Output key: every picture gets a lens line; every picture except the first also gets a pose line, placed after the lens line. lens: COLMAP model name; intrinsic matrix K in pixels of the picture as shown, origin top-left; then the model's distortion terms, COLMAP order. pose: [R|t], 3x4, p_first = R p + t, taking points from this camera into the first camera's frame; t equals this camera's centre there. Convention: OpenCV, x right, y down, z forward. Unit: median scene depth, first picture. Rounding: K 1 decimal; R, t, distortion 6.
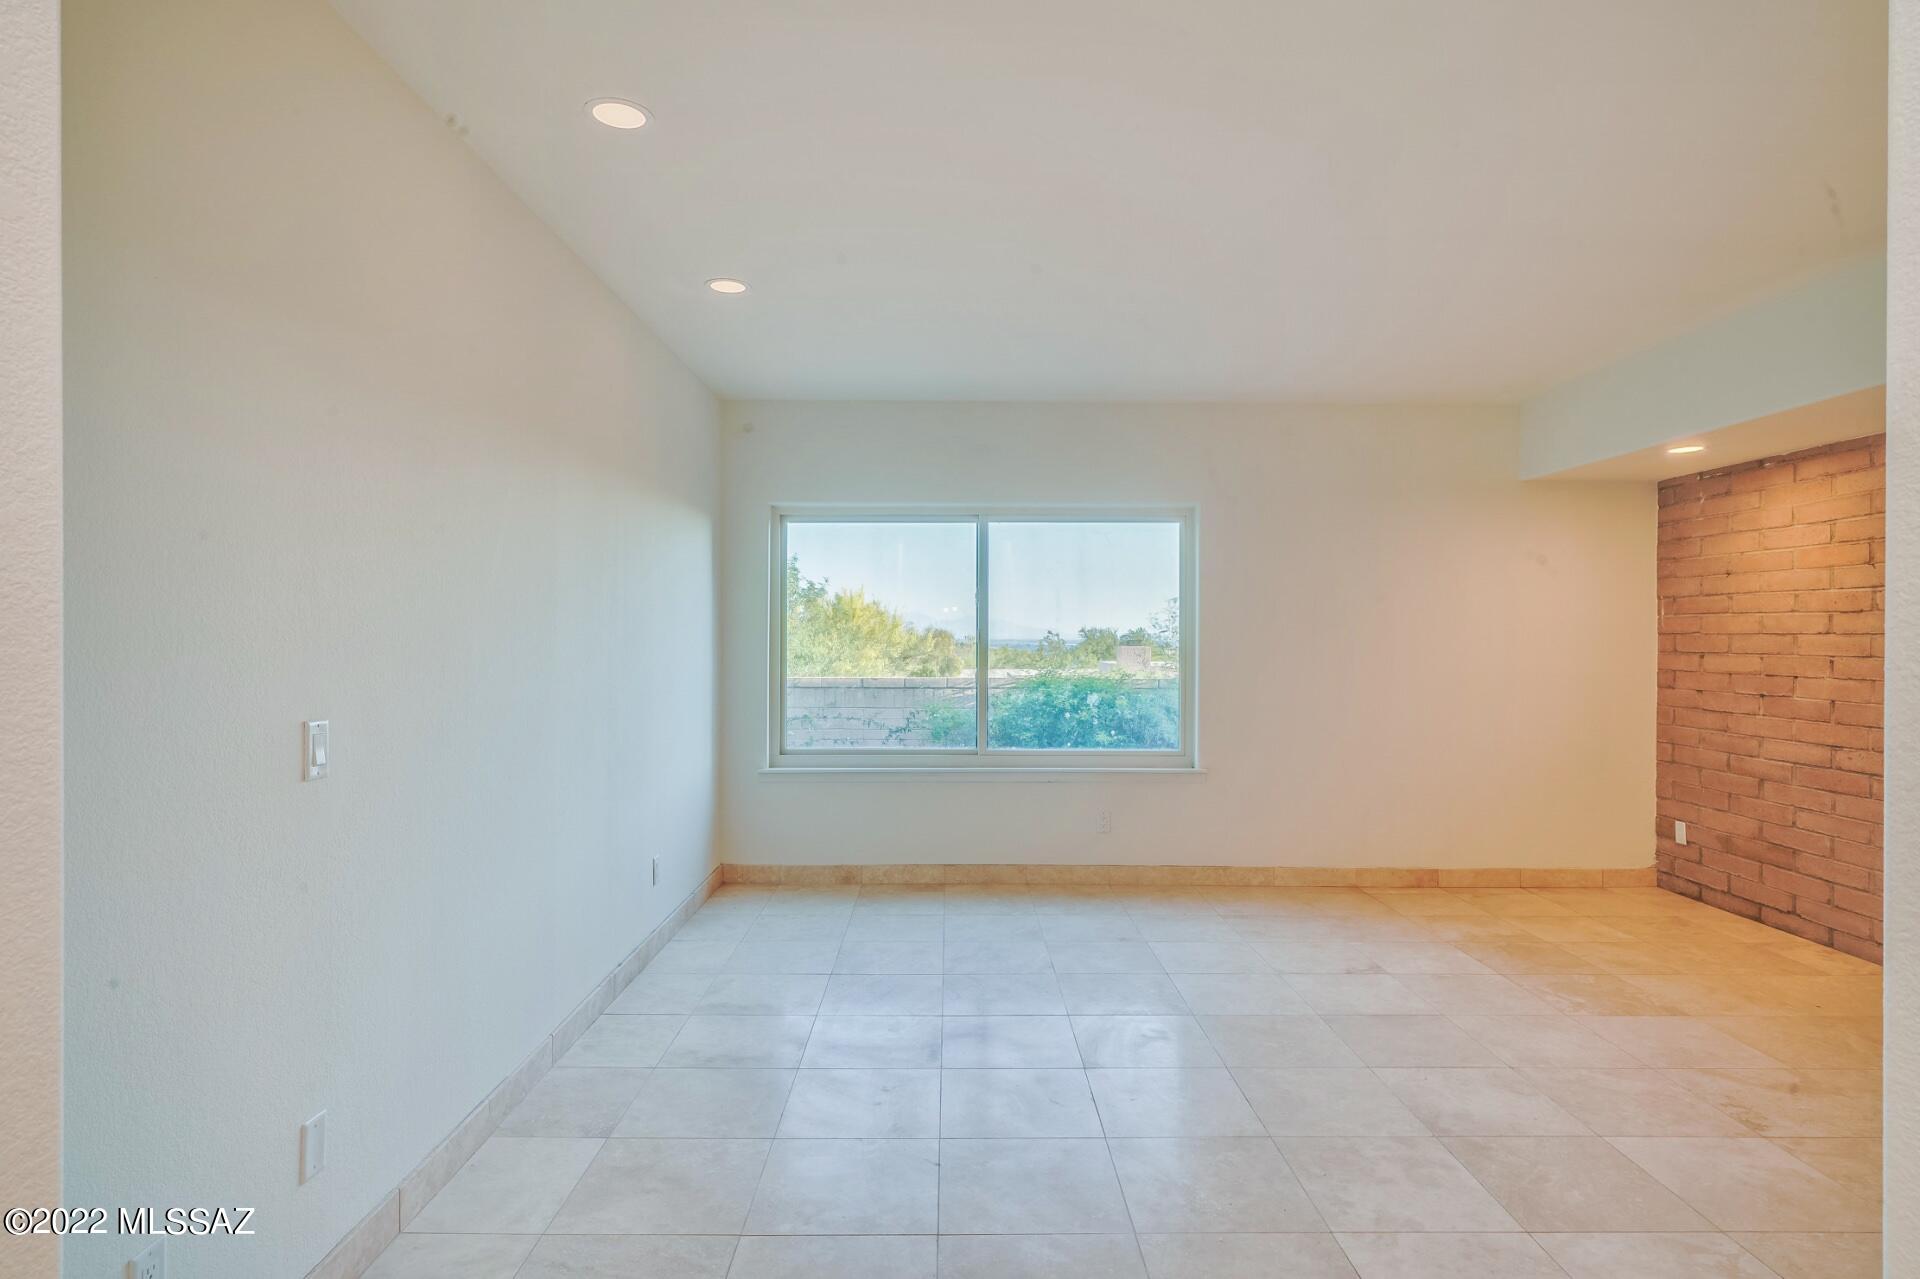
lens RADIAL K [[1048.9, 0, 963.7], [0, 1048.9, 633.0], [0, 0, 1]] dist [-0.000296, 0.000631]
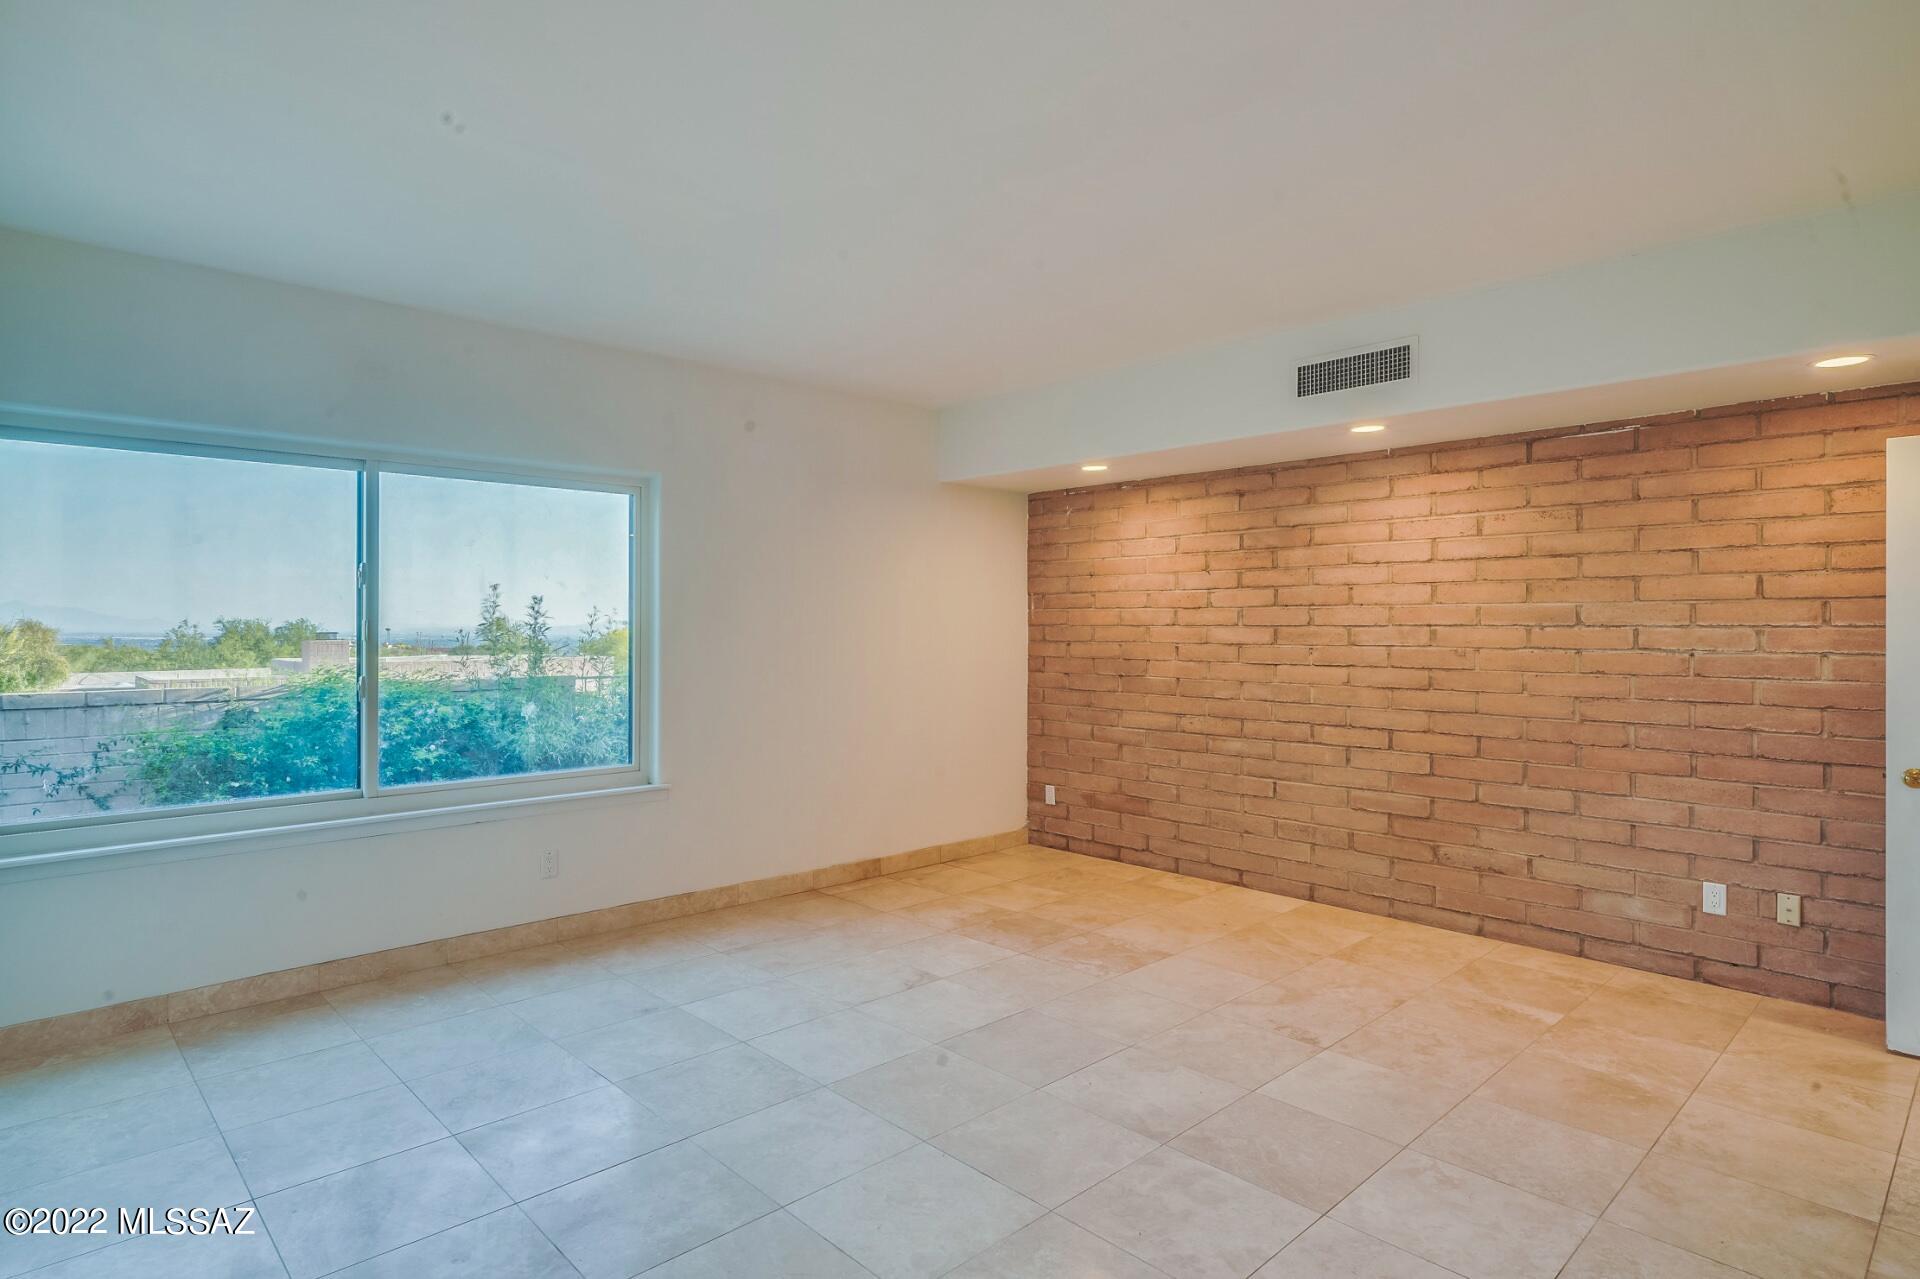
lens RADIAL K [[1031.6, 0, 957.0], [0, 1031.6, 620.4], [0, 0, 1]] dist [-0.001624, -0.000020]
pose [[0.728666, 0.001376, 0.684868, -0.188007], [0.001261, 0.999994, -0.003350, -0.001054], [-0.684868, 0.003305, 0.728660, 0.237256]]
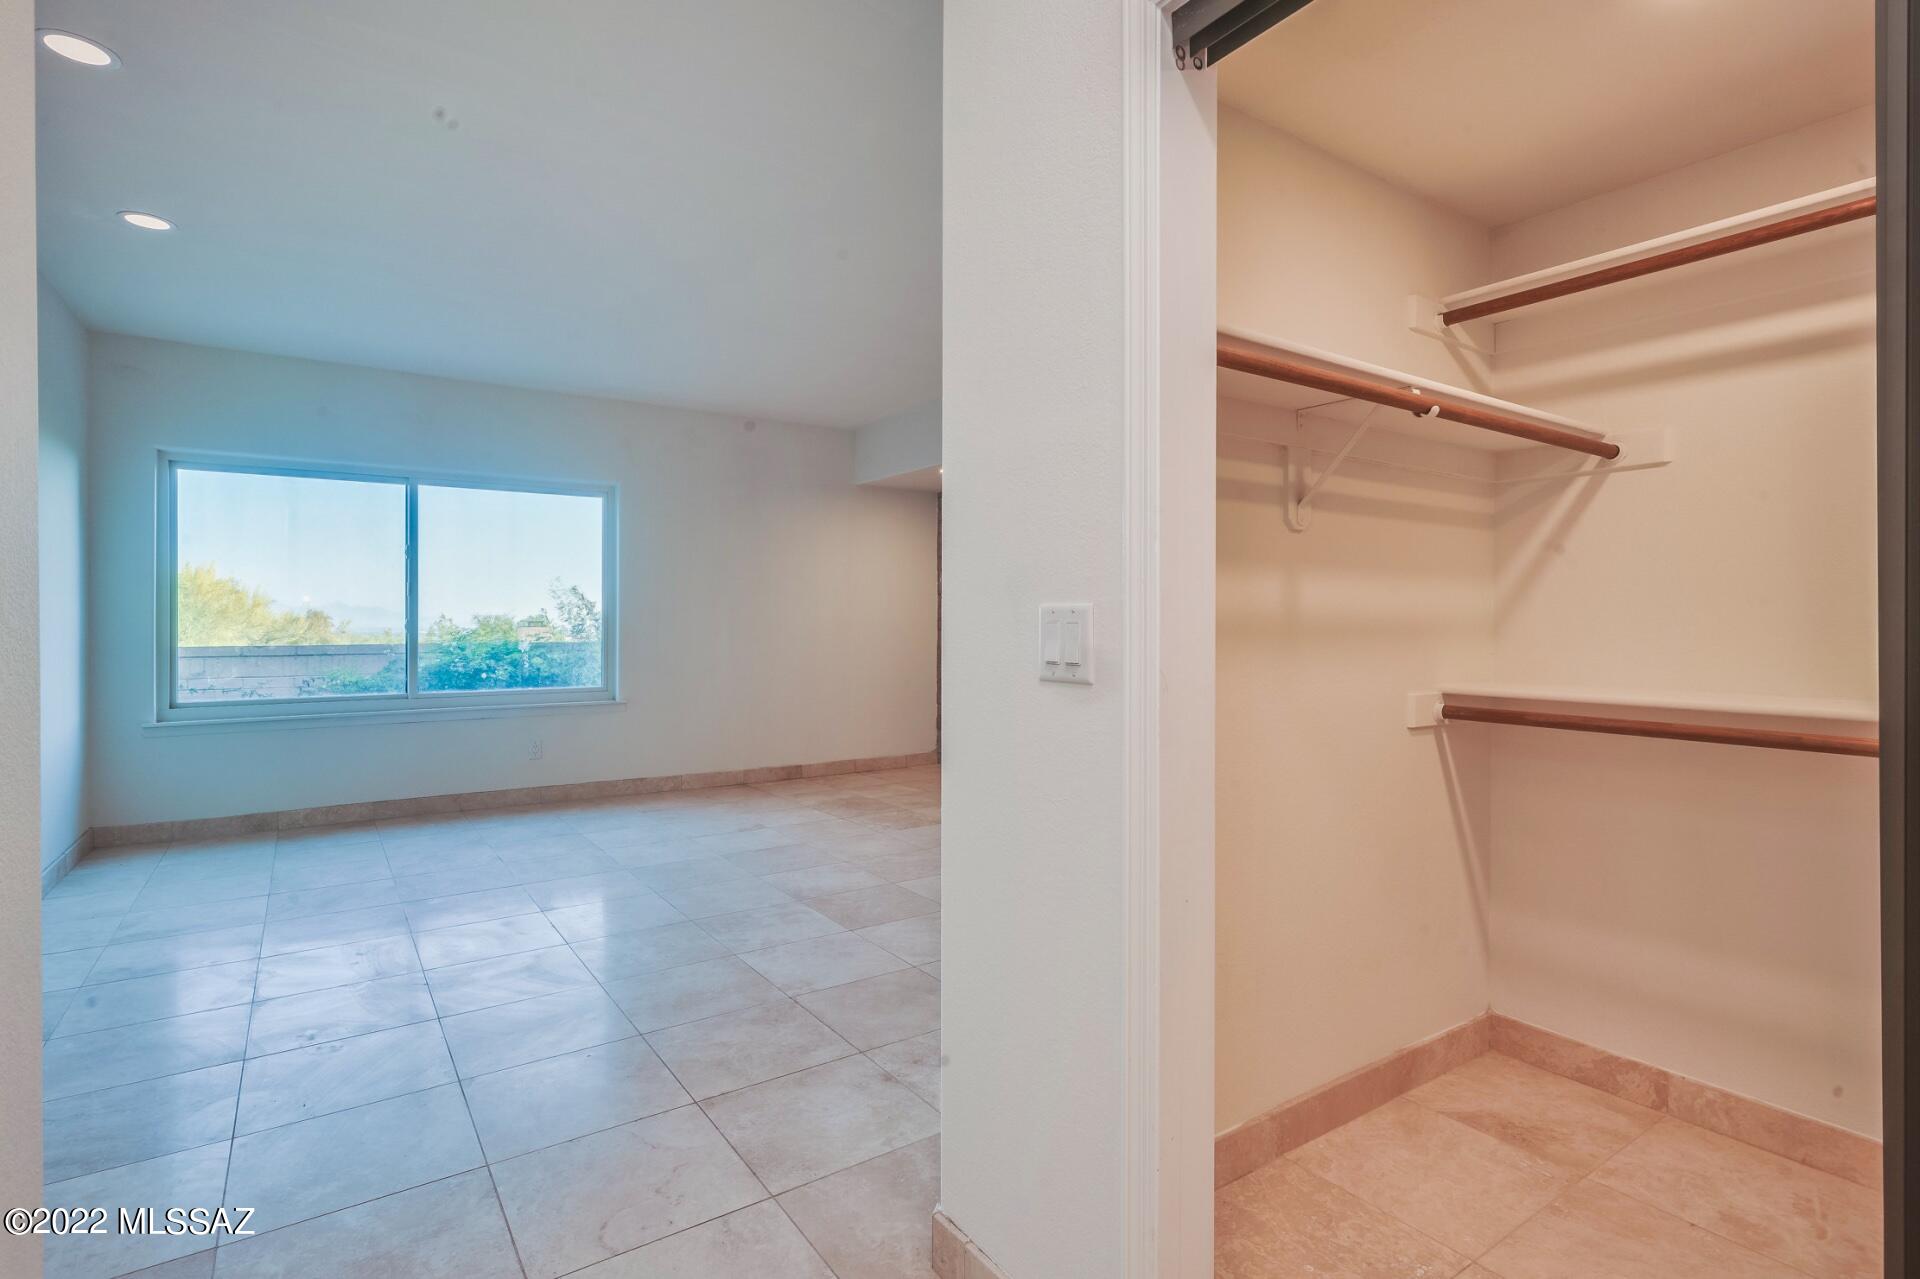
lens RADIAL K [[940.4, 0, 973.2], [0, 940.4, 627.5], [0, 0, 1]] dist [-0.002244, -0.000141]
pose [[0.823462, -0.006124, 0.567338, -0.061279], [0.003480, 0.999977, 0.005743, 0.042490], [-0.567361, -0.002755, 0.823465, -0.143816]]
